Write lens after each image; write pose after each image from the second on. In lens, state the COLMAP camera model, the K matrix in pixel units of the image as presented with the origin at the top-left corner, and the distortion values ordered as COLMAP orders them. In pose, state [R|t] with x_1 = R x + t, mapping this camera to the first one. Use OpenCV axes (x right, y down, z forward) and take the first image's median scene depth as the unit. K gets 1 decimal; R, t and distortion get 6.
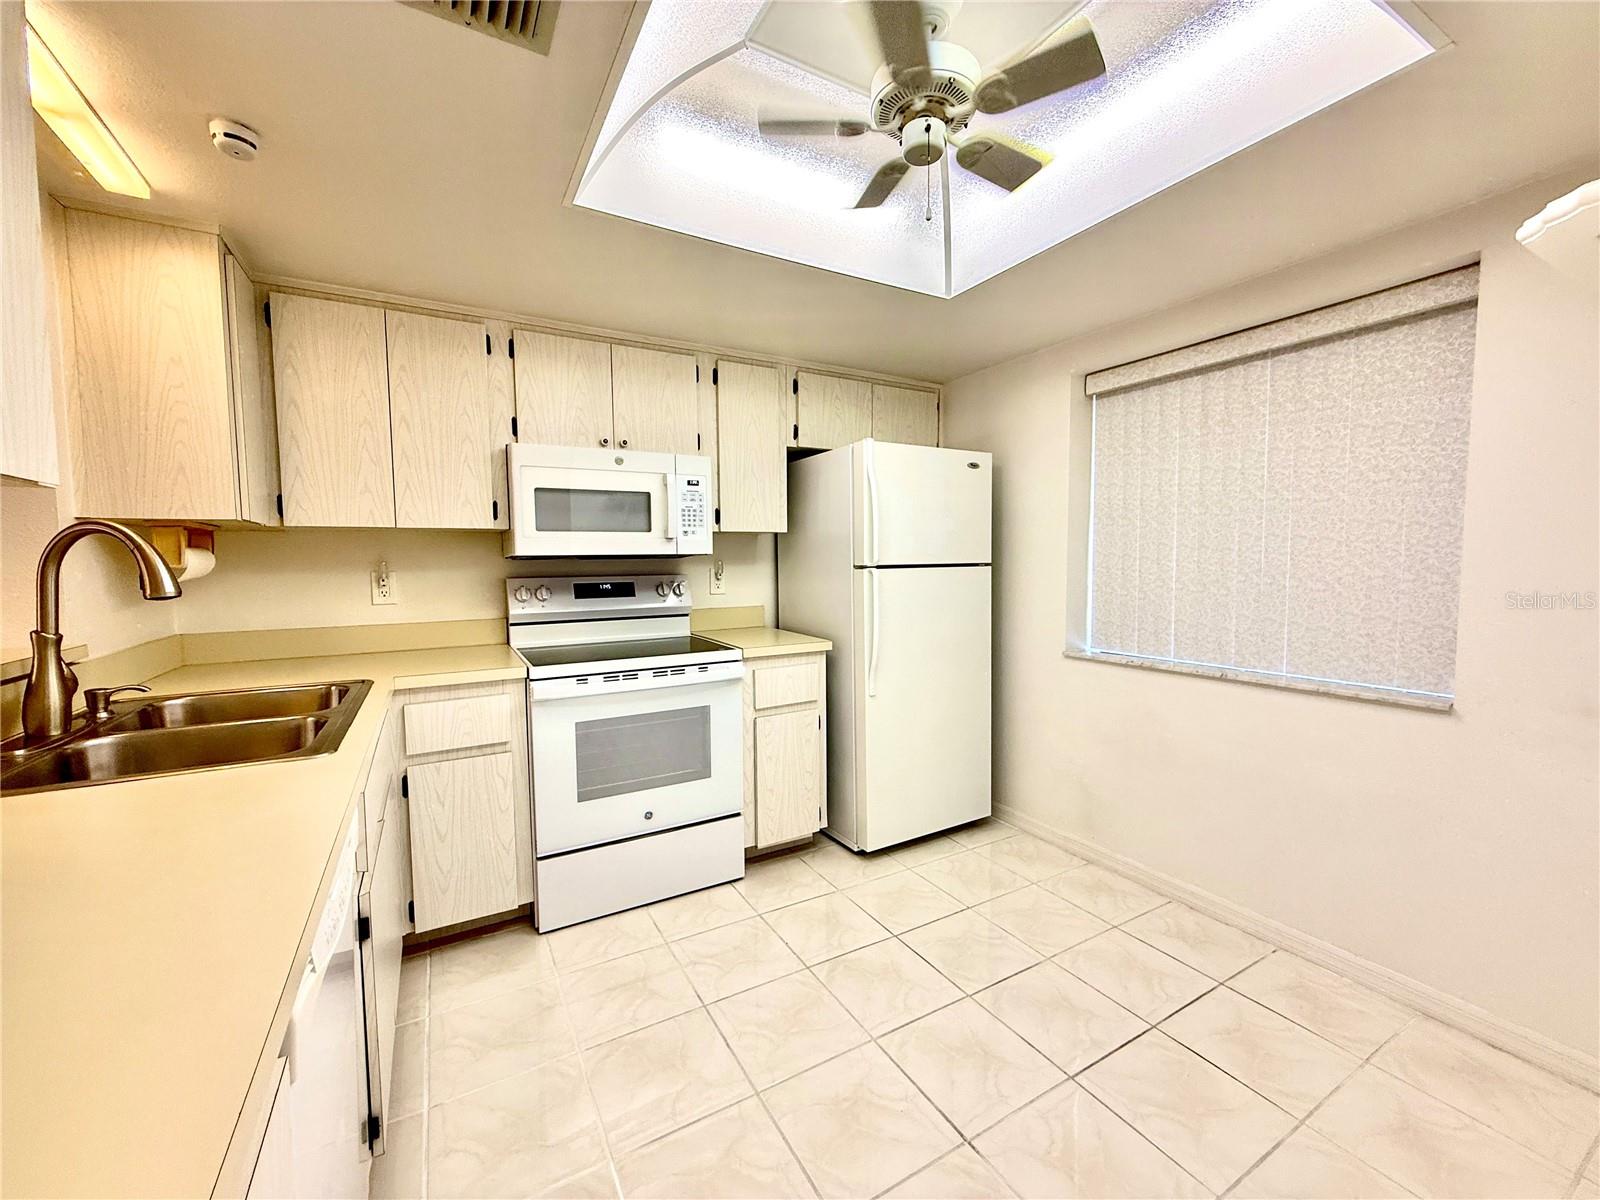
lens RADIAL K [[640.2, 0, 800.0], [0, 640.2, 600.0], [0, 0, 1]] dist [-0.002442, -0.000062]
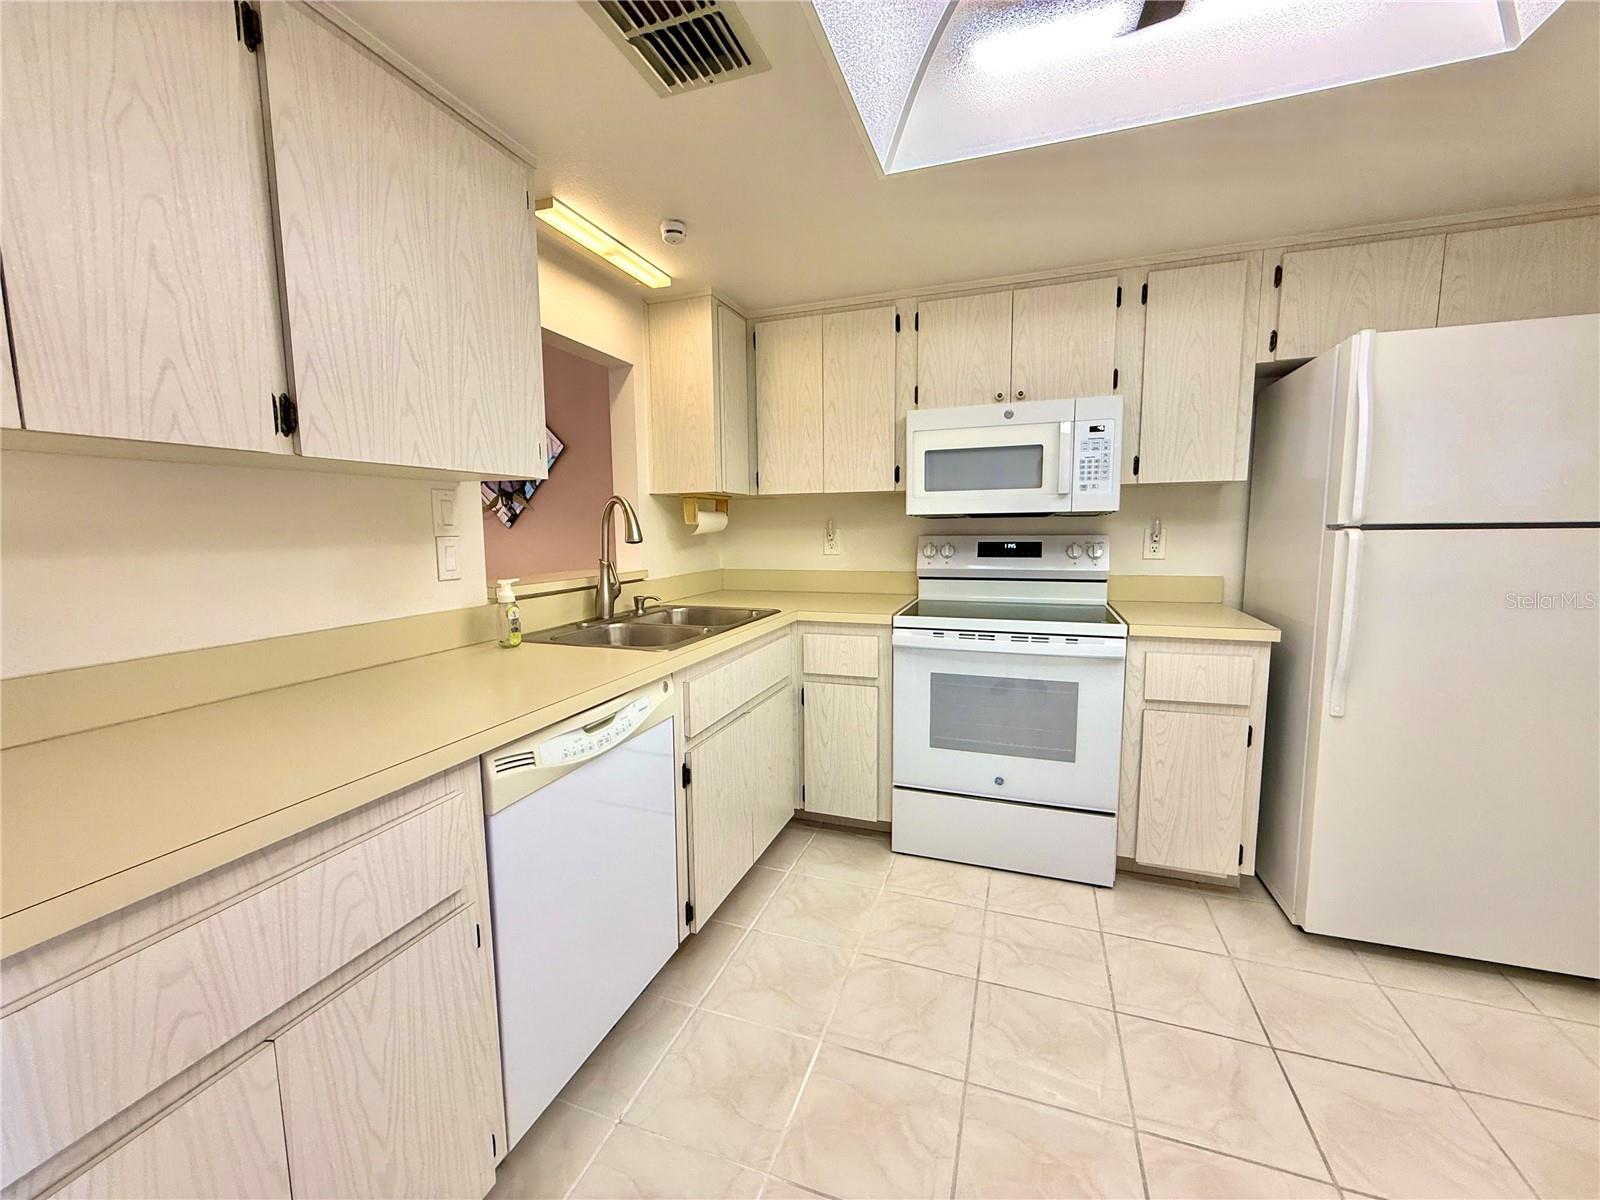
lens RADIAL K [[640.2, 0, 800.0], [0, 640.2, 600.0], [0, 0, 1]] dist [-0.002442, -0.000062]
pose [[0.647515, 0.091128, -0.756585, 0.268171], [-0.043971, 0.995638, 0.082290, -0.005451], [0.760783, -0.020016, 0.648697, 0.133424]]
